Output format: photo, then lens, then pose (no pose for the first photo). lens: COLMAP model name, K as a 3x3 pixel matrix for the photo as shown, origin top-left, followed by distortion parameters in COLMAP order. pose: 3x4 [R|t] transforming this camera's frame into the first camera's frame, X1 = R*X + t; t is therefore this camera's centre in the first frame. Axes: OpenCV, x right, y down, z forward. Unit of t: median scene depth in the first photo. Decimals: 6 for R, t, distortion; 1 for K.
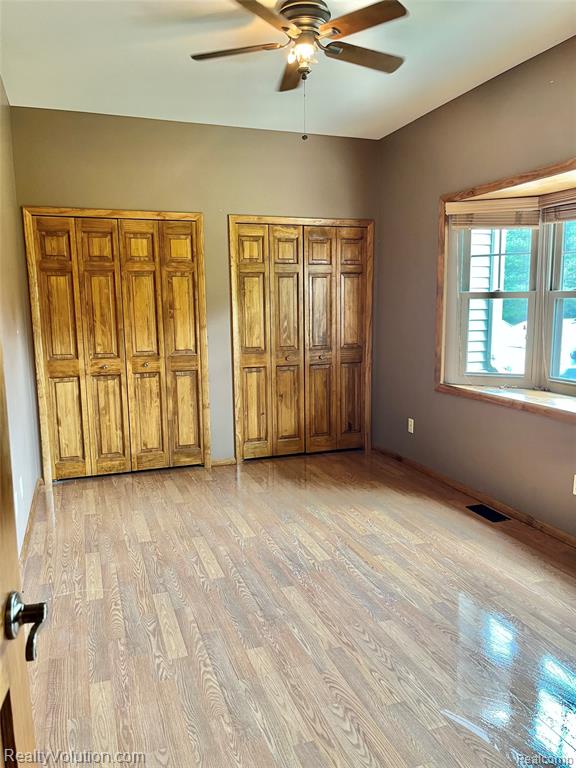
lens RADIAL K [[580.7, 0, 288.5], [0, 580.7, 383.7], [0, 0, 1]] dist [-0.001412, -0.005587]
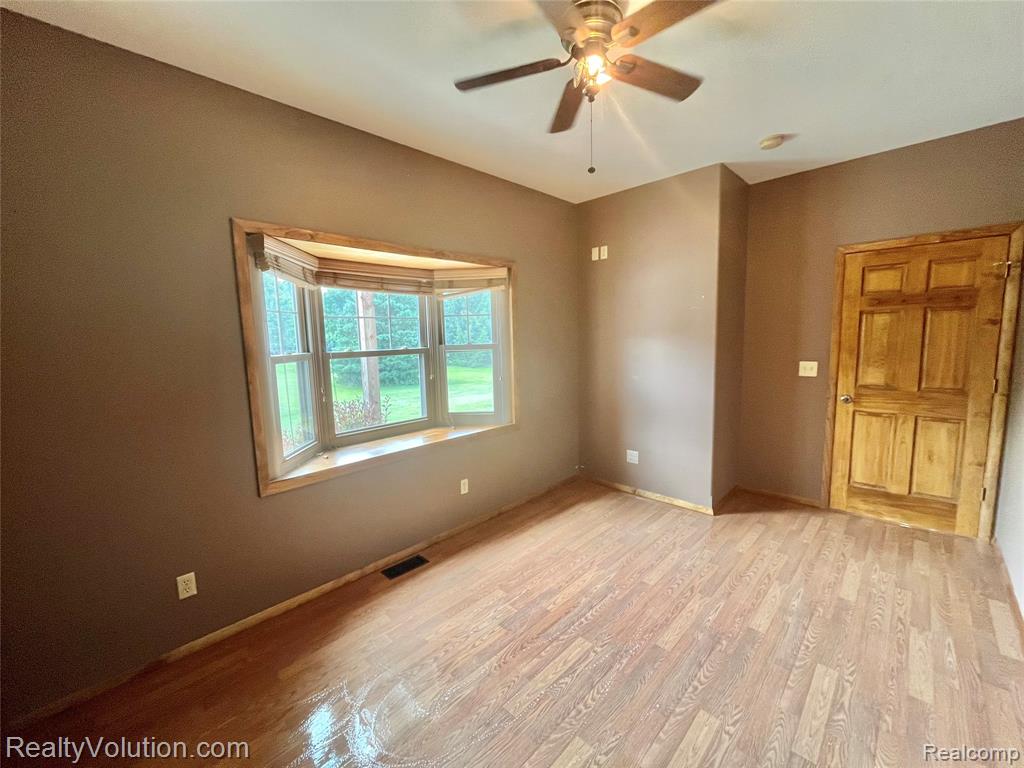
lens RADIAL K [[410.7, 0, 511.1], [0, 410.7, 386.3], [0, 0, 1]] dist [-0.003372, 0.000155]
pose [[-0.427575, -0.089976, 0.899491, -0.520833], [0.160171, 0.971750, 0.173342, -0.264009], [-0.889677, 0.218189, -0.401084, 1.534026]]
